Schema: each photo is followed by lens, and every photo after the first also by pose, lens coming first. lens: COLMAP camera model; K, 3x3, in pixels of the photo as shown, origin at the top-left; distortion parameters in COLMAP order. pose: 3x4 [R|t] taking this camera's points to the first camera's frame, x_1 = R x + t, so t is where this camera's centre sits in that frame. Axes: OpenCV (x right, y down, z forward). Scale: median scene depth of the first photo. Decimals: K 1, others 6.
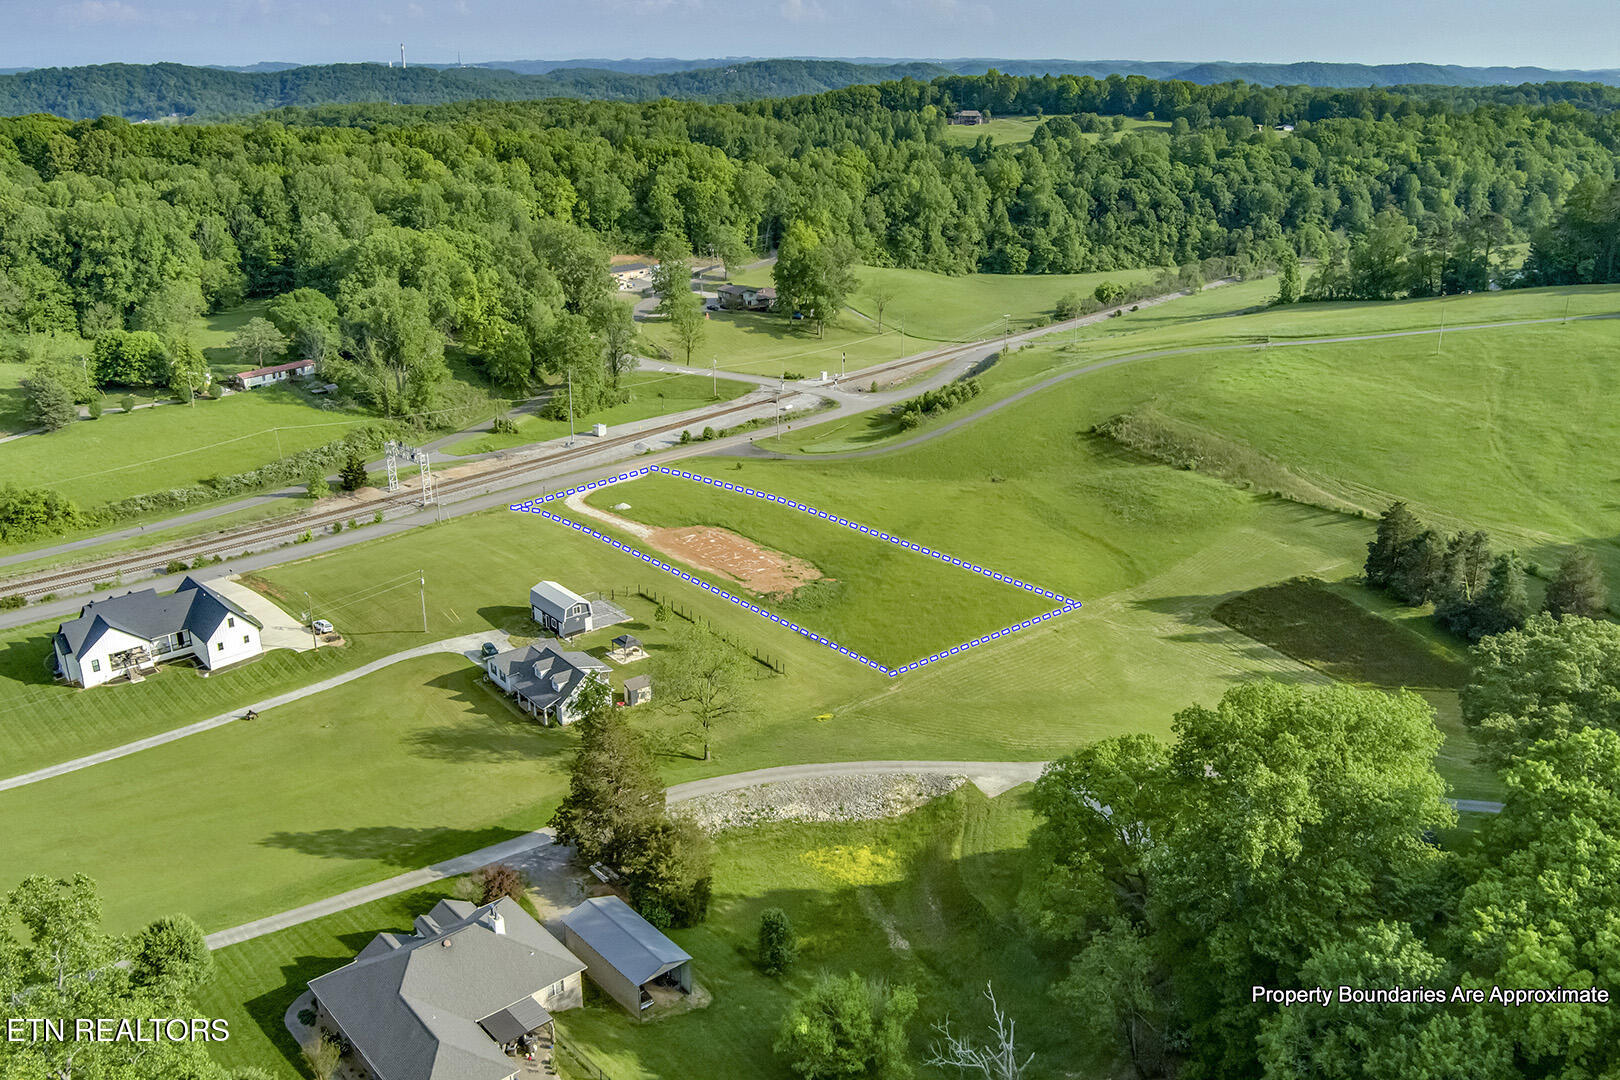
lens RADIAL K [[1312.0, 0, 810.0], [0, 1312.0, 540.0], [0, 0, 1]] dist [-0.078561, 0.042188]
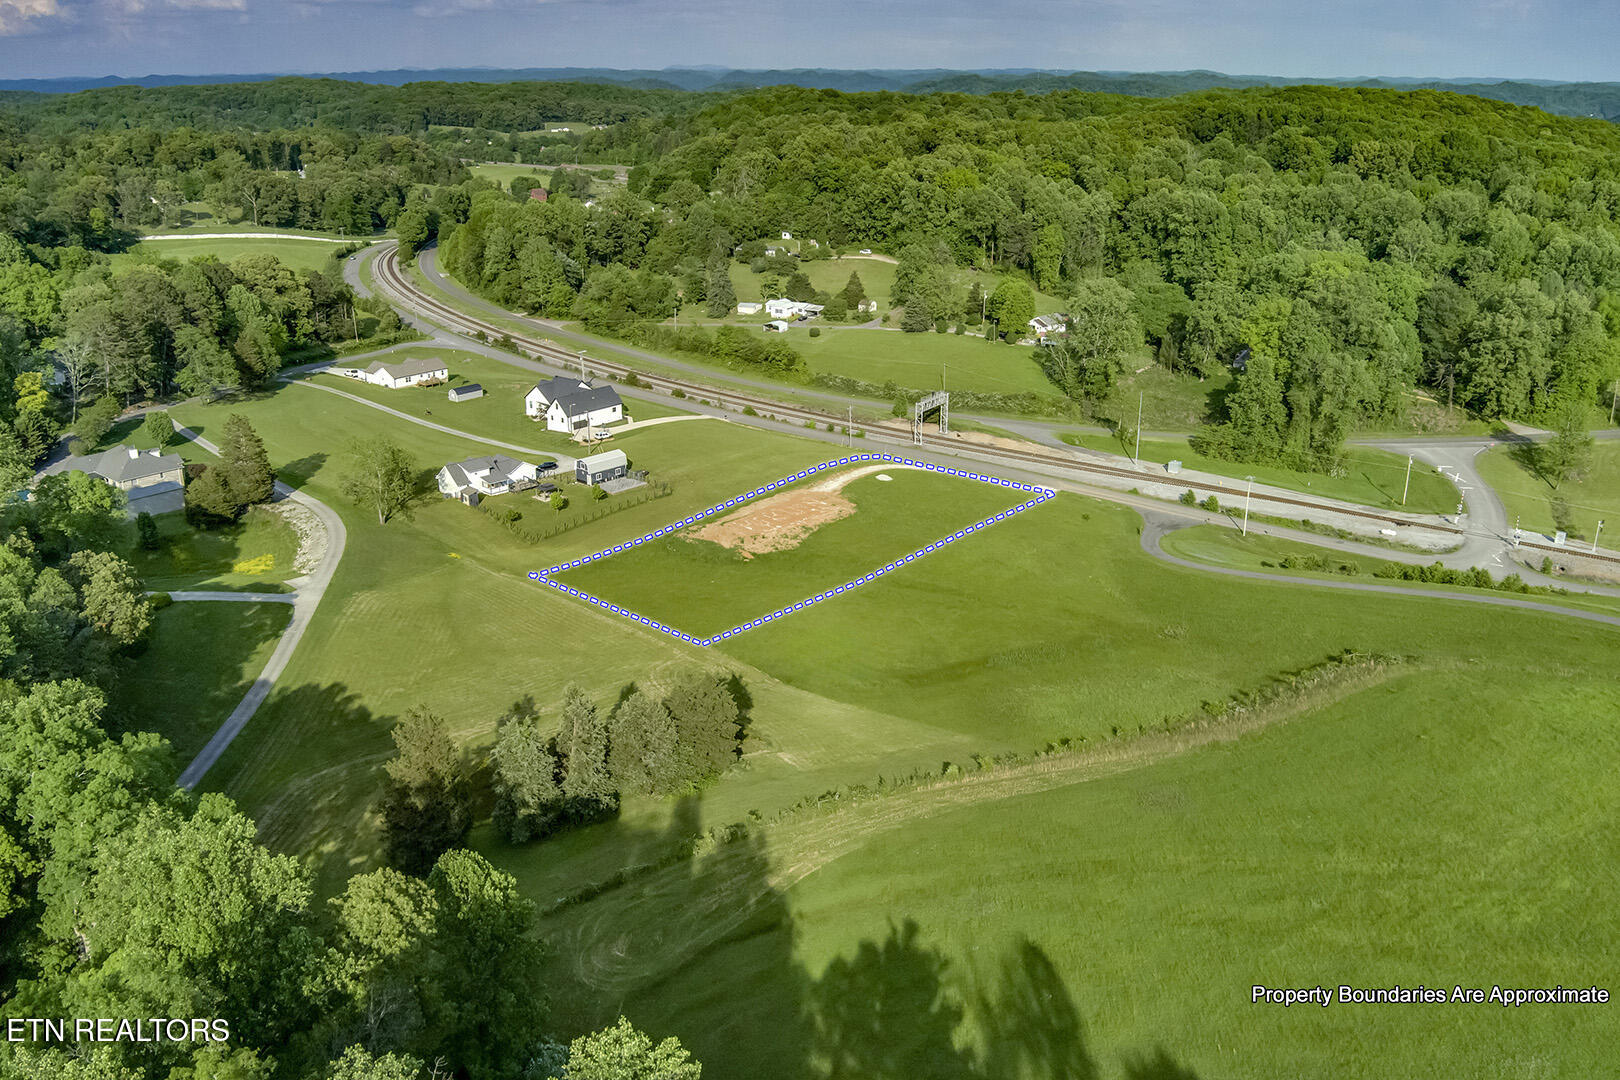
lens RADIAL K [[1312.0, 0, 810.0], [0, 1312.0, 540.0], [0, 0, 1]] dist [-0.078561, 0.042188]
pose [[0.184392, 0.342252, -0.921338, 0.910438], [-0.356389, 0.896896, 0.261846, -0.252515], [0.915962, 0.280073, 0.287356, 0.652181]]
